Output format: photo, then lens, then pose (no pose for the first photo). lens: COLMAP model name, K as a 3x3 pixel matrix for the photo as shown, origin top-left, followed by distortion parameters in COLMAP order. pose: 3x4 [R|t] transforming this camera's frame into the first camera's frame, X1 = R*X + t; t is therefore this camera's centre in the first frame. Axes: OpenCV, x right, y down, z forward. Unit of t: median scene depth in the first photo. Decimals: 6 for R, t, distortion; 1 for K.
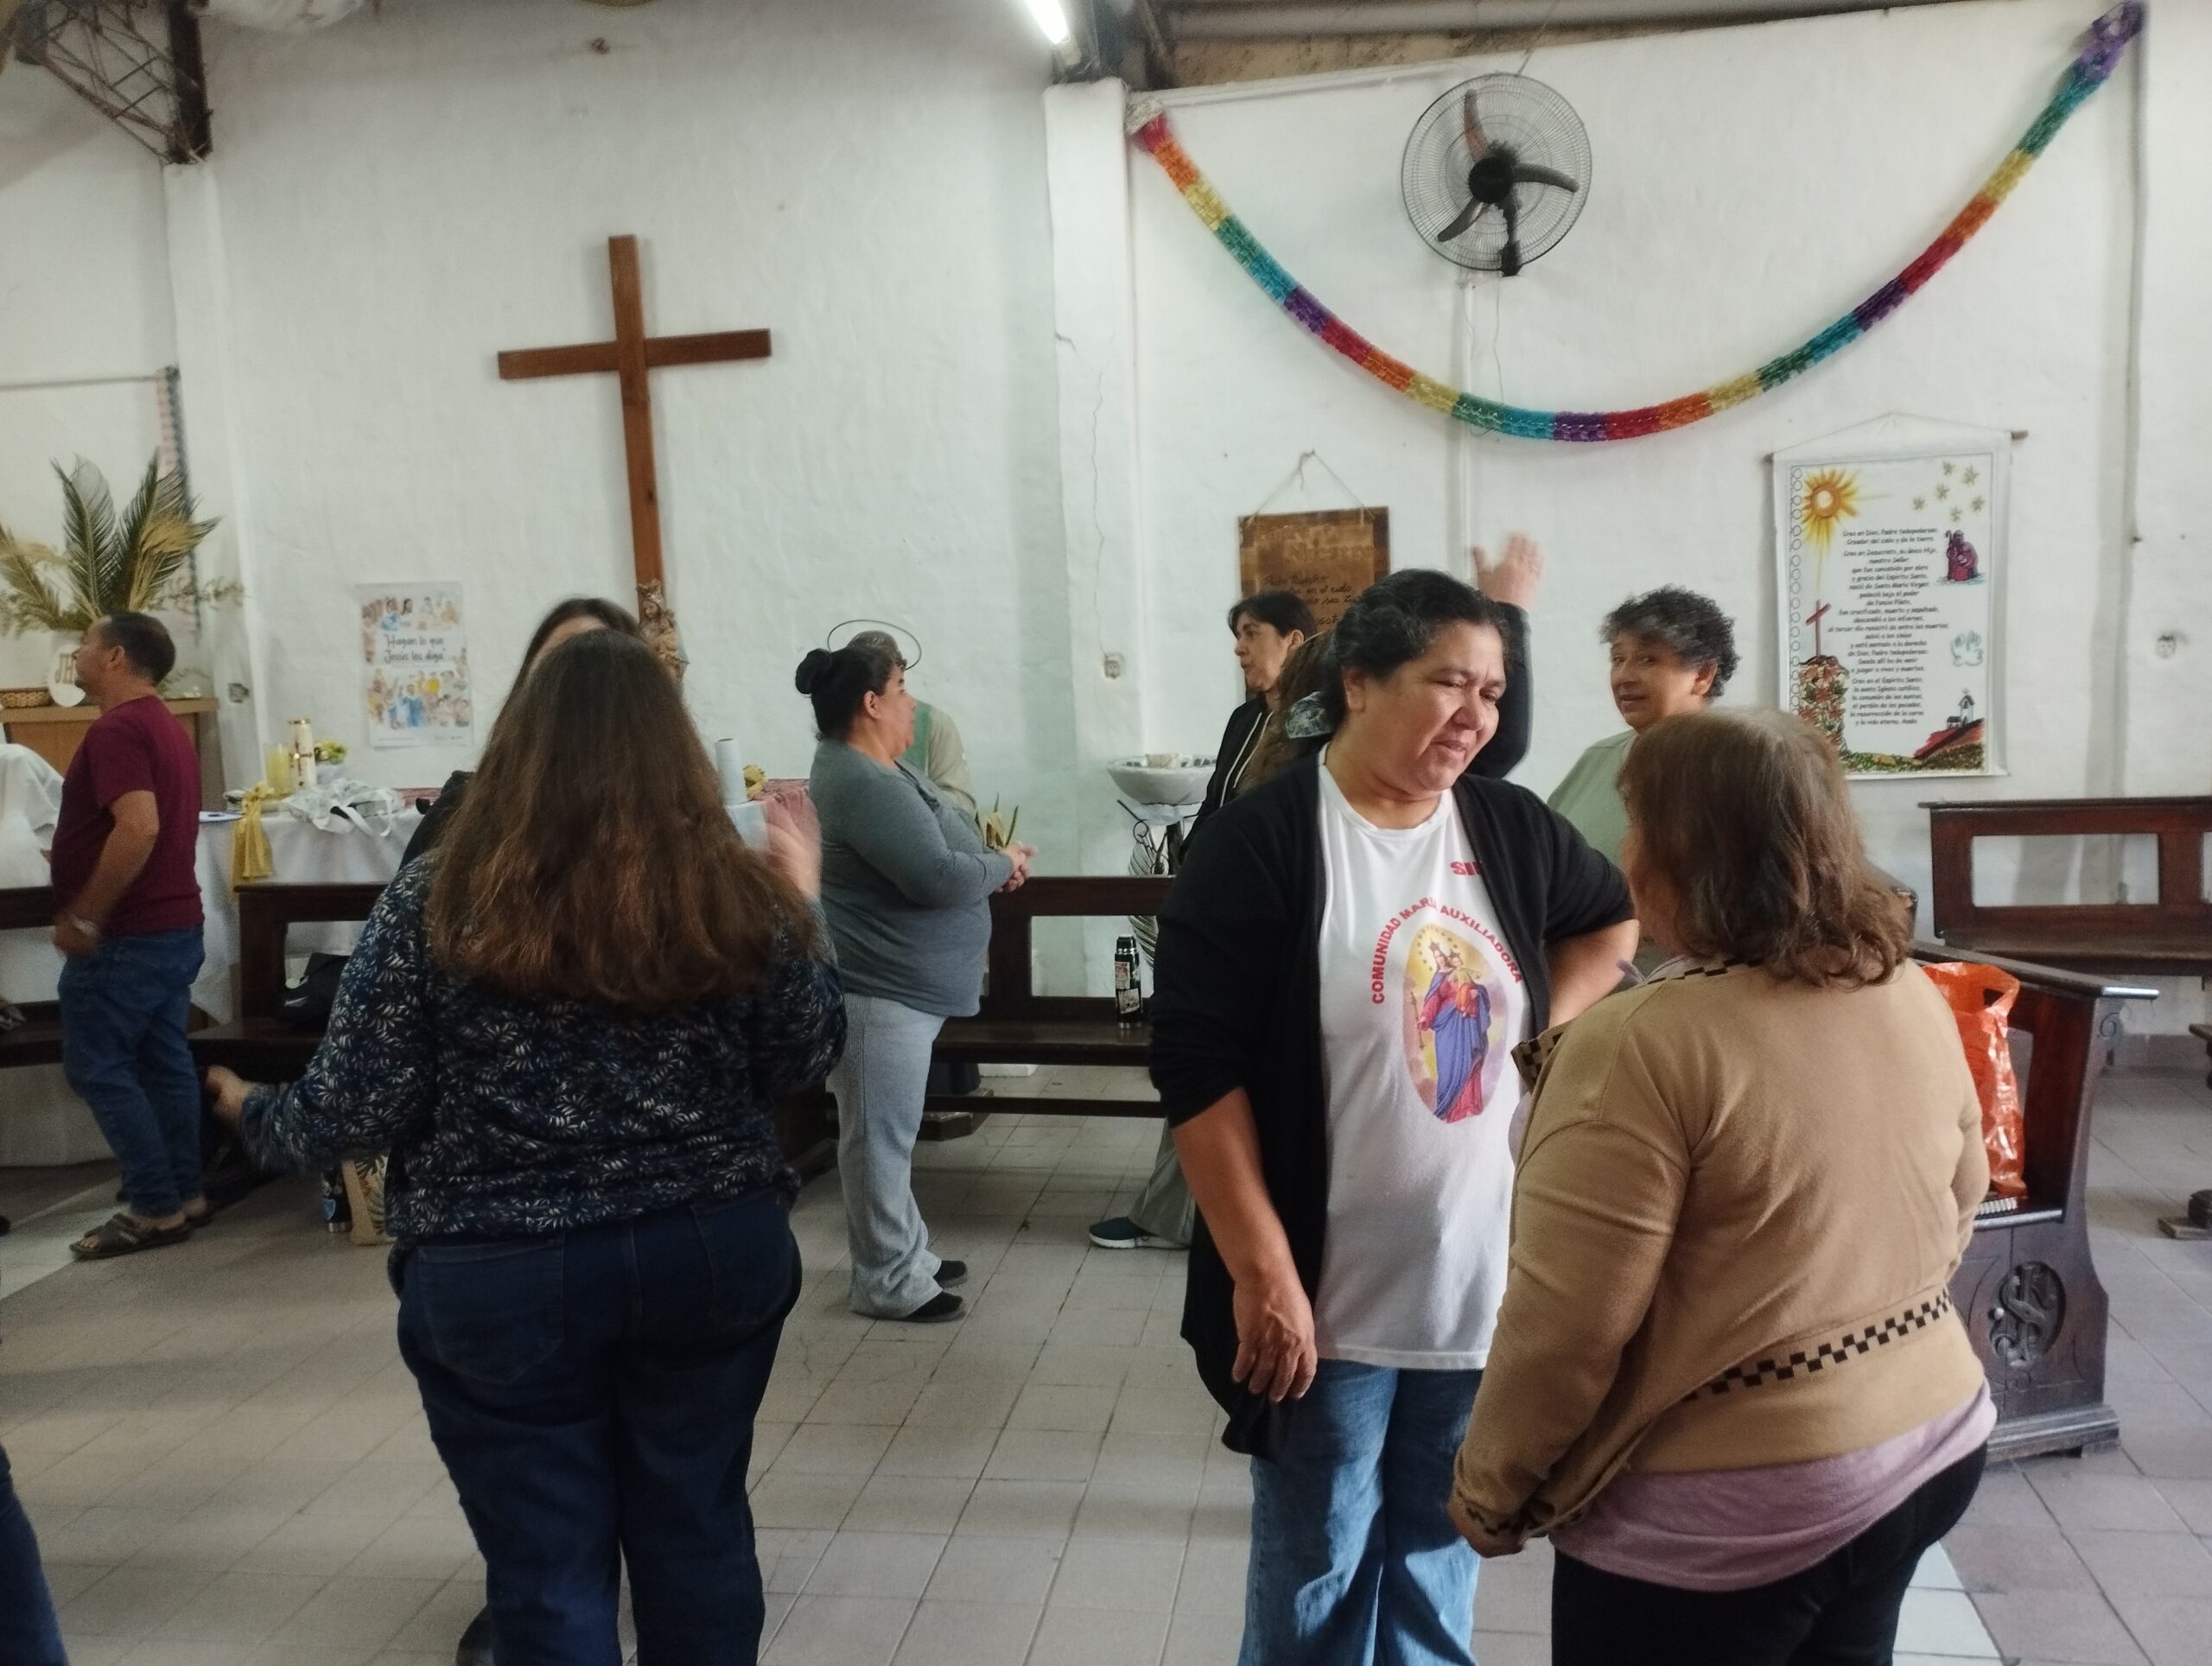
lens RADIAL K [[1839.4, 0, 1134.0], [0, 1839.4, 848.9], [0, 0, 1]] dist [0.097977, -0.113567]
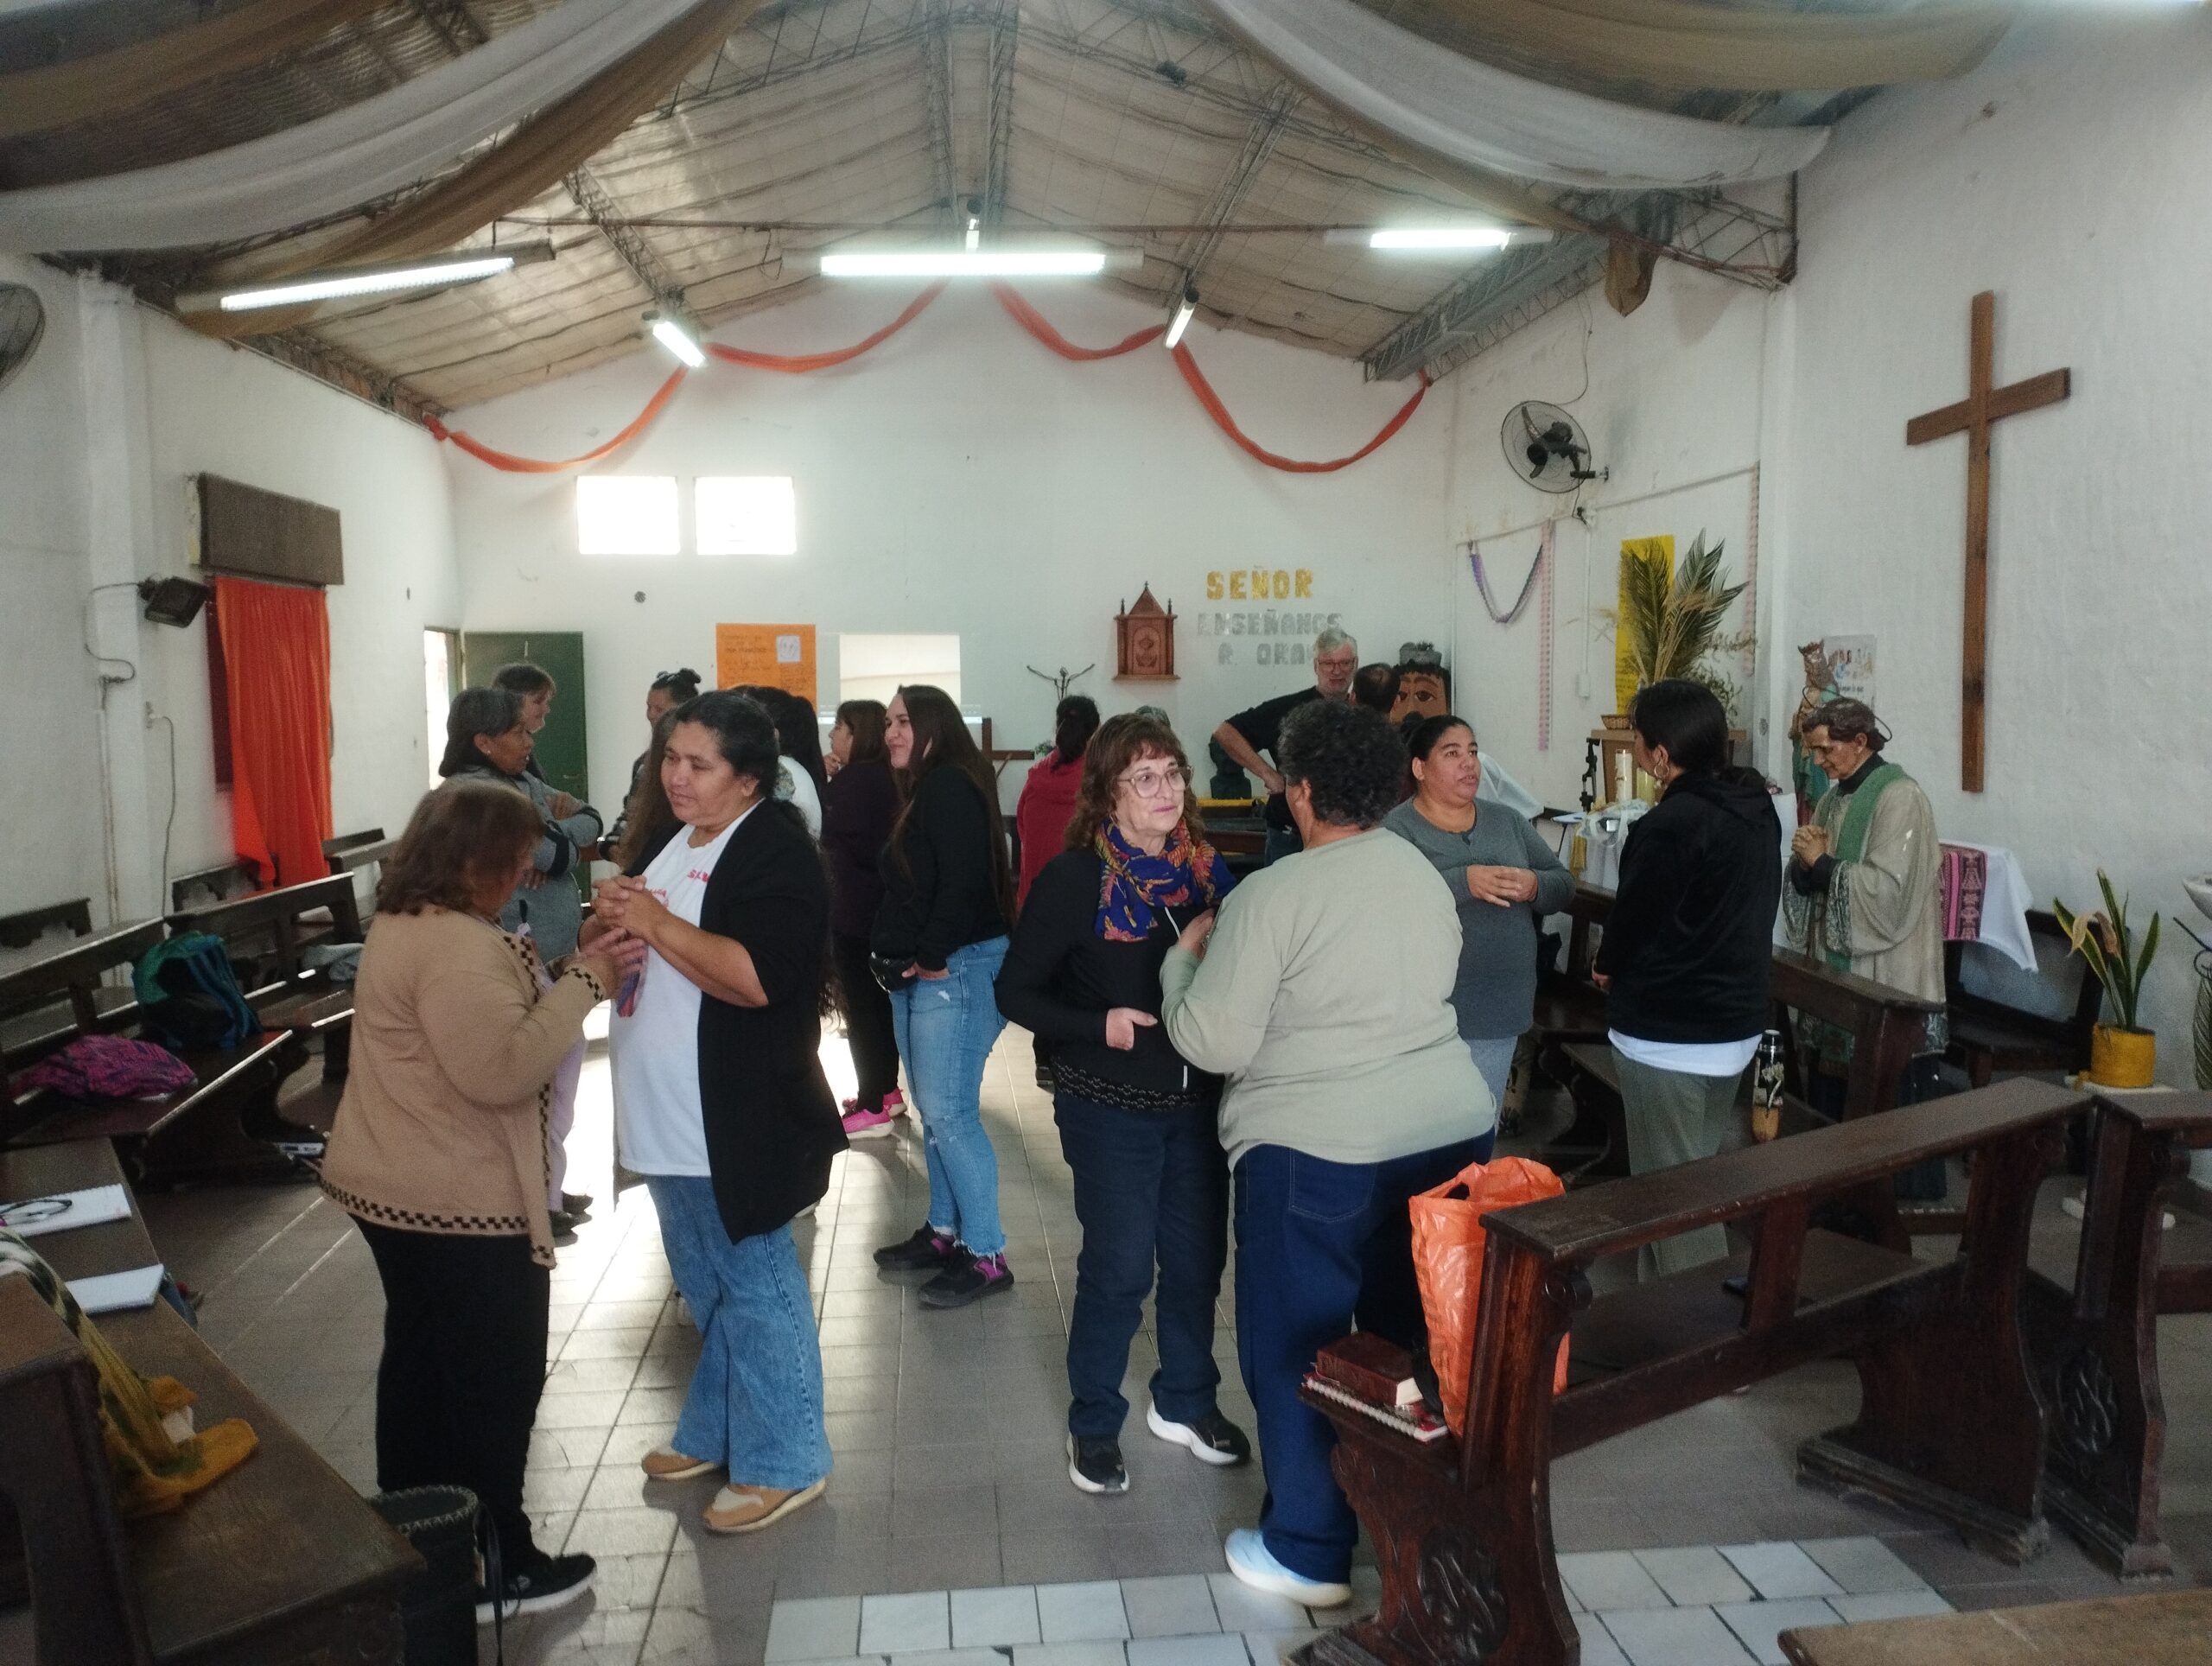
lens RADIAL K [[1839.4, 0, 1103.5], [0, 1839.4, 811.3], [0, 0, 1]] dist [0.097977, -0.113567]
pose [[0.260921, 0.099876, -0.960180, 0.597118], [-0.123756, 0.989887, 0.069337, -0.065541], [0.957395, 0.100736, 0.270643, 0.306165]]
